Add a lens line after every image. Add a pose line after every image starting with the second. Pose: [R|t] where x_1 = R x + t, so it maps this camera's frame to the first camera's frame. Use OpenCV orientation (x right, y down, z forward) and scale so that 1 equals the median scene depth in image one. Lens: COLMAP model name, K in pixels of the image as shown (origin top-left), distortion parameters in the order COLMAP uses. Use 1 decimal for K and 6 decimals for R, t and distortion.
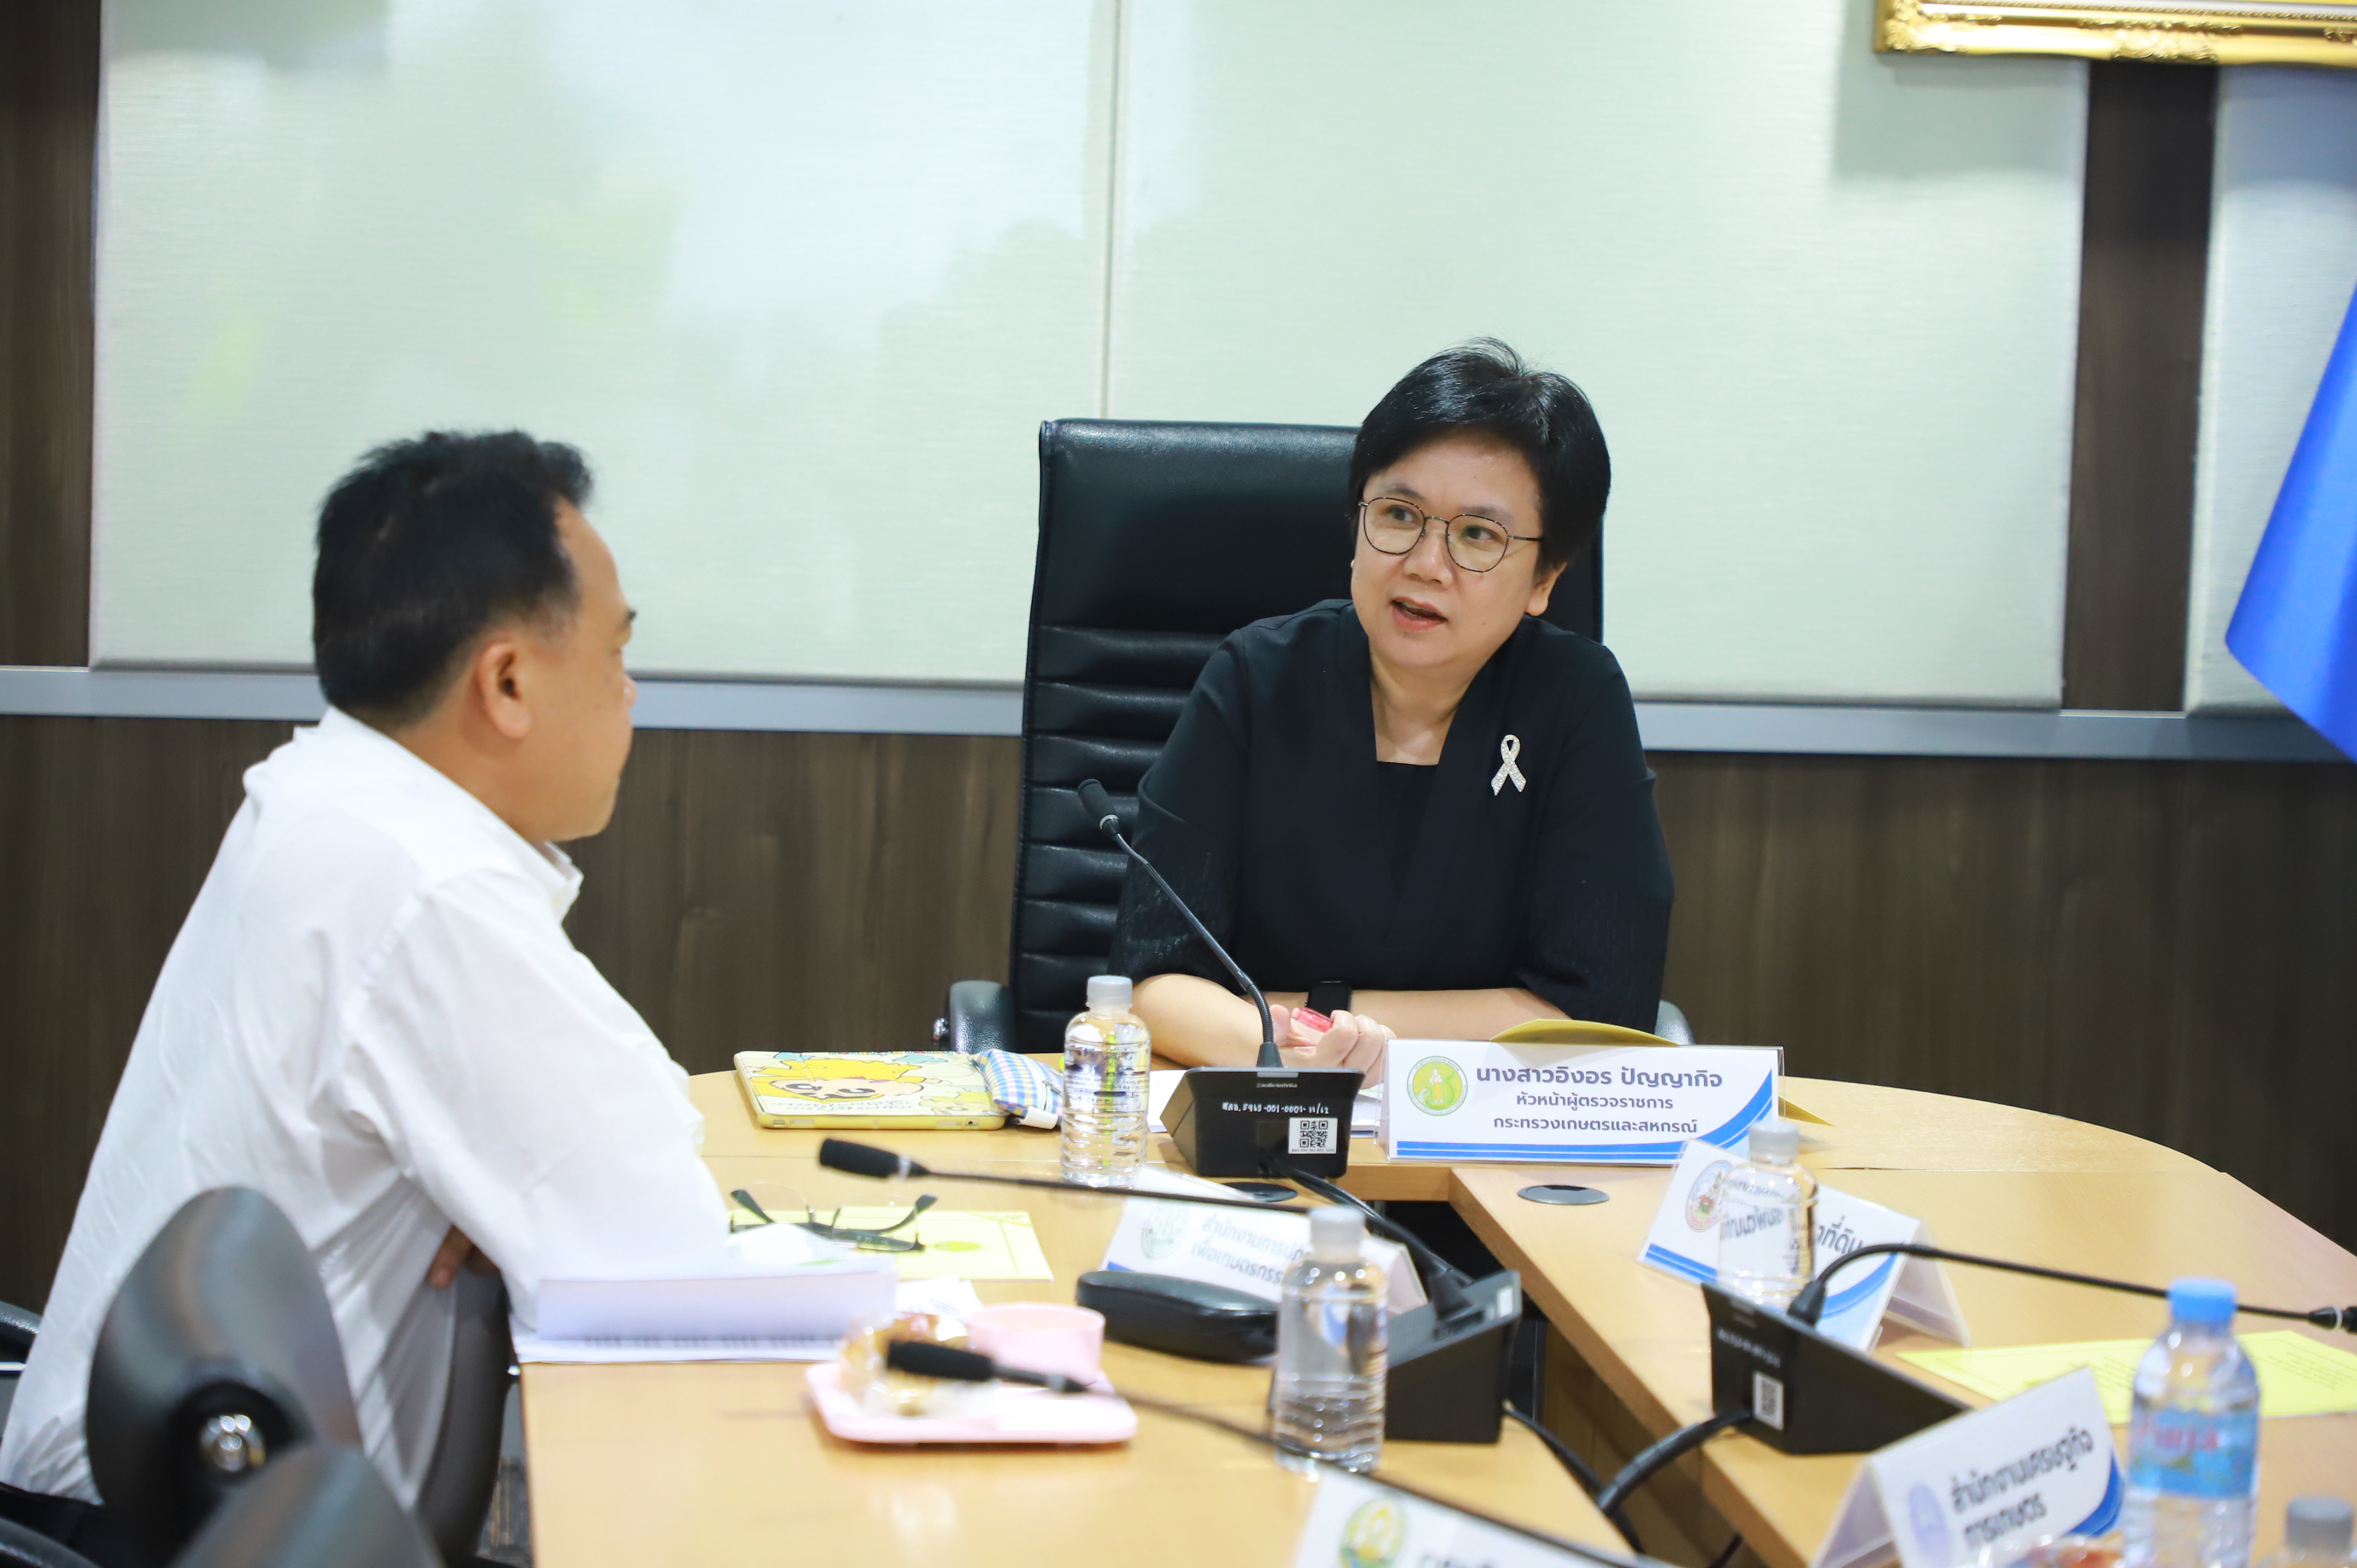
lens RADIAL K [[5962.5, 0, 1178.5], [0, 5962.5, 784.0], [0, 0, 1]] dist [0.062501, -0.677488]
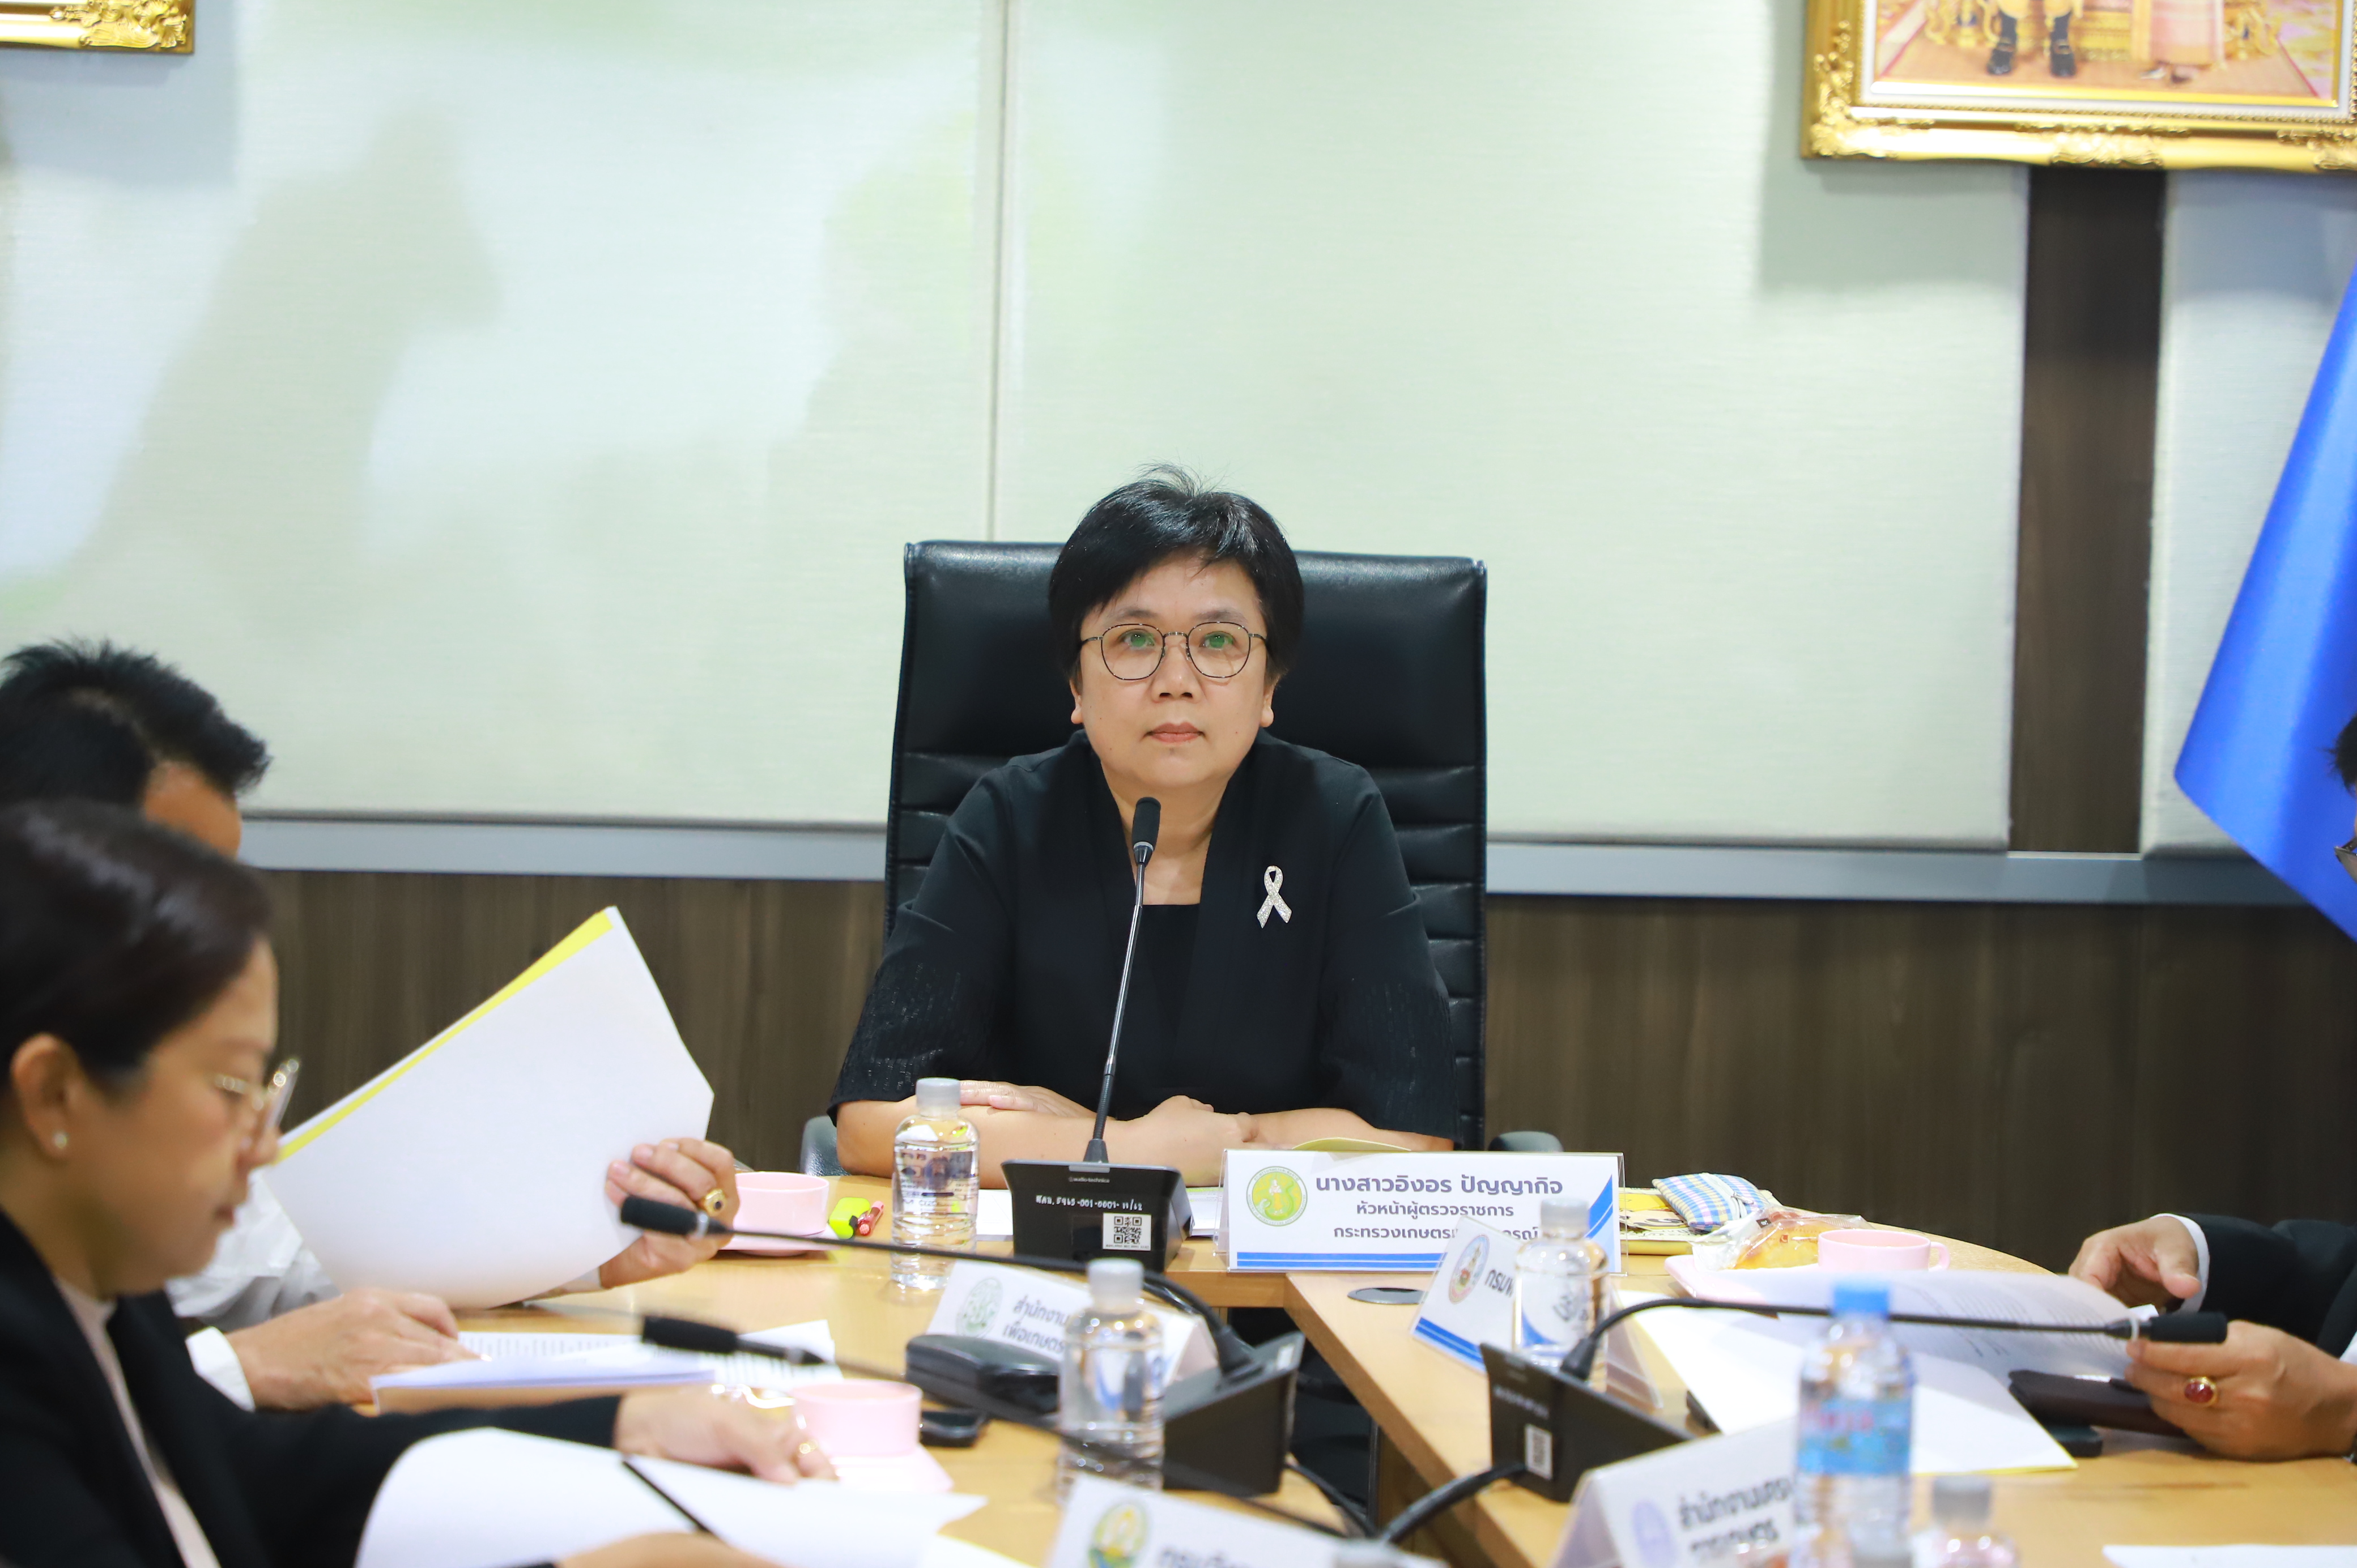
lens RADIAL K [[6873.8, 0, 1178.5], [0, 6873.8, 784.0], [0, 0, 1]] dist [0.079774, -0.172226]
pose [[0.999989, -0.004605, 0.000528, 0.020662], [0.004620, 0.999477, -0.032011, 0.014457], [-0.000381, 0.032013, 0.999487, -0.114728]]
